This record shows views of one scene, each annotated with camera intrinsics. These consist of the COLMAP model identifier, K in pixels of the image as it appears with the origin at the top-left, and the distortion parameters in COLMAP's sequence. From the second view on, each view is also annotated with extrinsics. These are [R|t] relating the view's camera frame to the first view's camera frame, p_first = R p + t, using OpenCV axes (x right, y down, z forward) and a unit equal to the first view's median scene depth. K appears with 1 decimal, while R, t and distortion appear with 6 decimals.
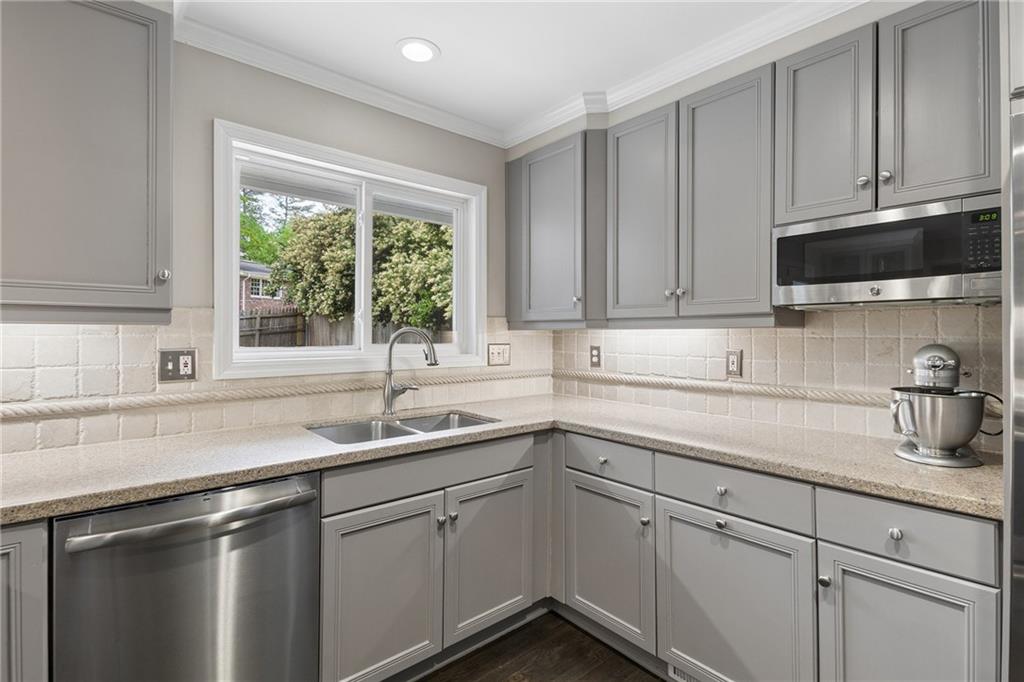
lens RADIAL K [[485.6, 0, 516.6], [0, 485.6, 331.3], [0, 0, 1]] dist [0.016985, -0.006247]
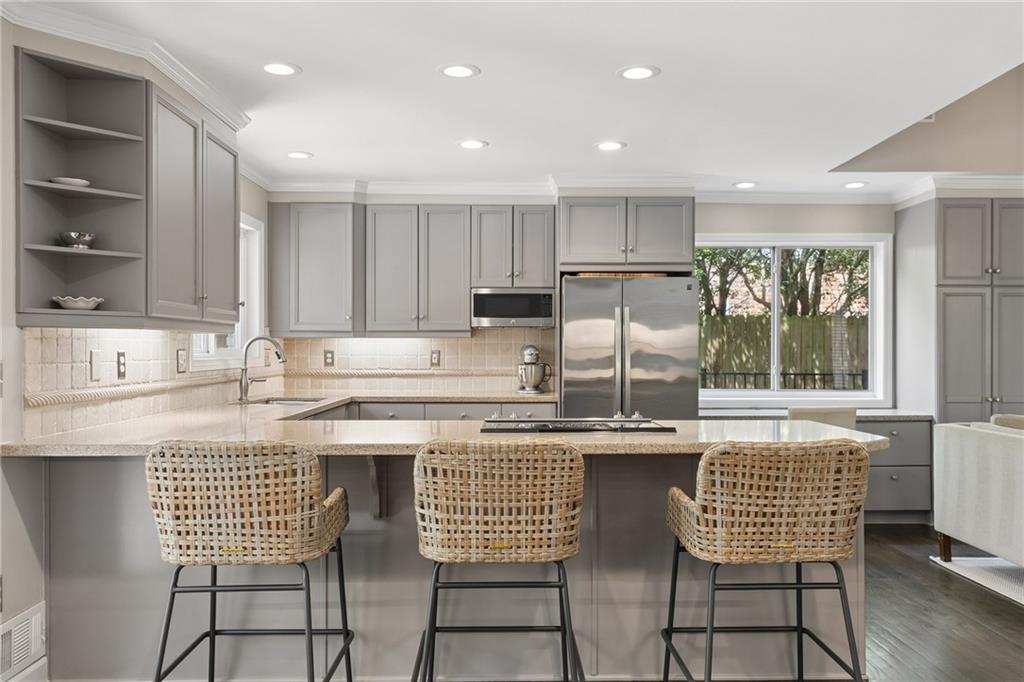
lens RADIAL K [[836.8, 0, 516.2], [0, 836.8, 347.1], [0, 0, 1]] dist [0.037992, 0.000793]
pose [[0.643551, -0.000951, 0.765403, -1.581658], [-0.004385, 0.999978, 0.004930, 0.010373], [-0.765391, -0.006529, 0.643533, -1.079054]]
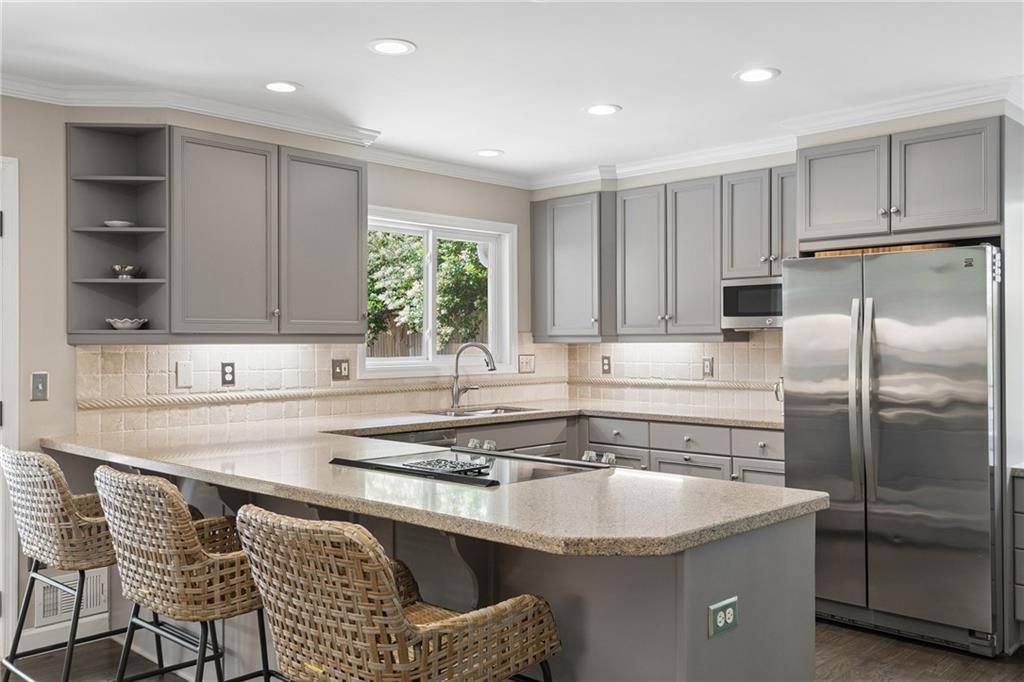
lens RADIAL K [[904.5, 0, 510.6], [0, 904.5, 341.3], [0, 0, 1]] dist [0.060259, -0.003743]
pose [[0.996137, -0.005892, 0.087618, -0.336899], [0.005442, 0.999971, 0.005377, -0.024602], [-0.087647, -0.004880, 0.996140, -1.510005]]
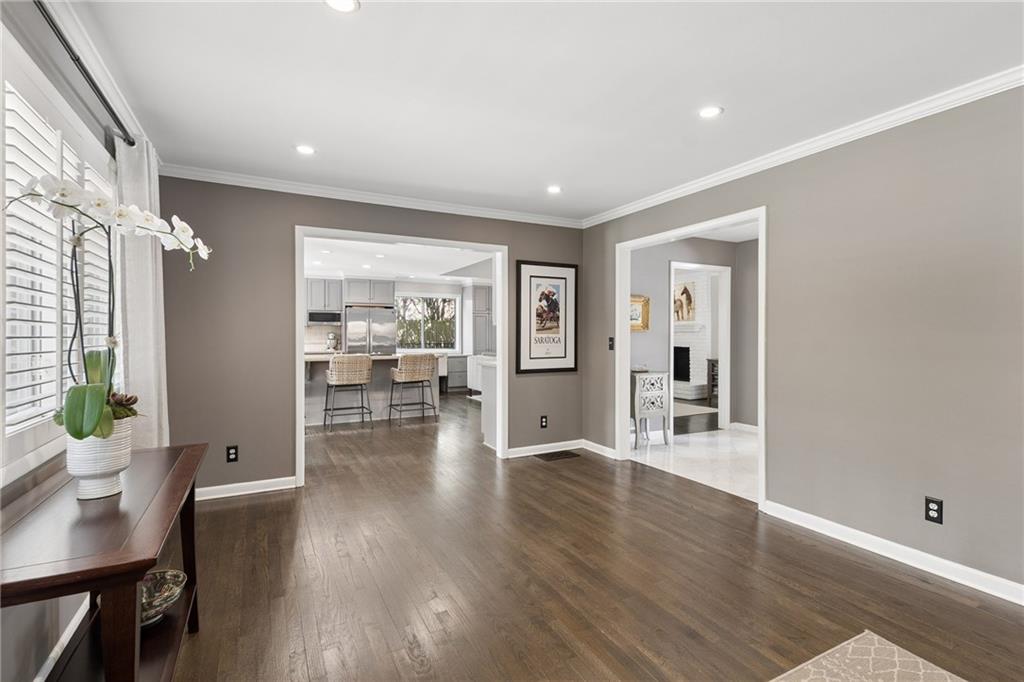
lens RADIAL K [[485.6, 0, 521.6], [0, 485.6, 341.1], [0, 0, 1]] dist [0.016985, -0.006247]
pose [[0.220070, -0.016282, 0.975348, -3.218448], [-0.005959, 0.999820, 0.018035, 0.007937], [-0.975466, -0.009781, 0.219933, -1.889662]]
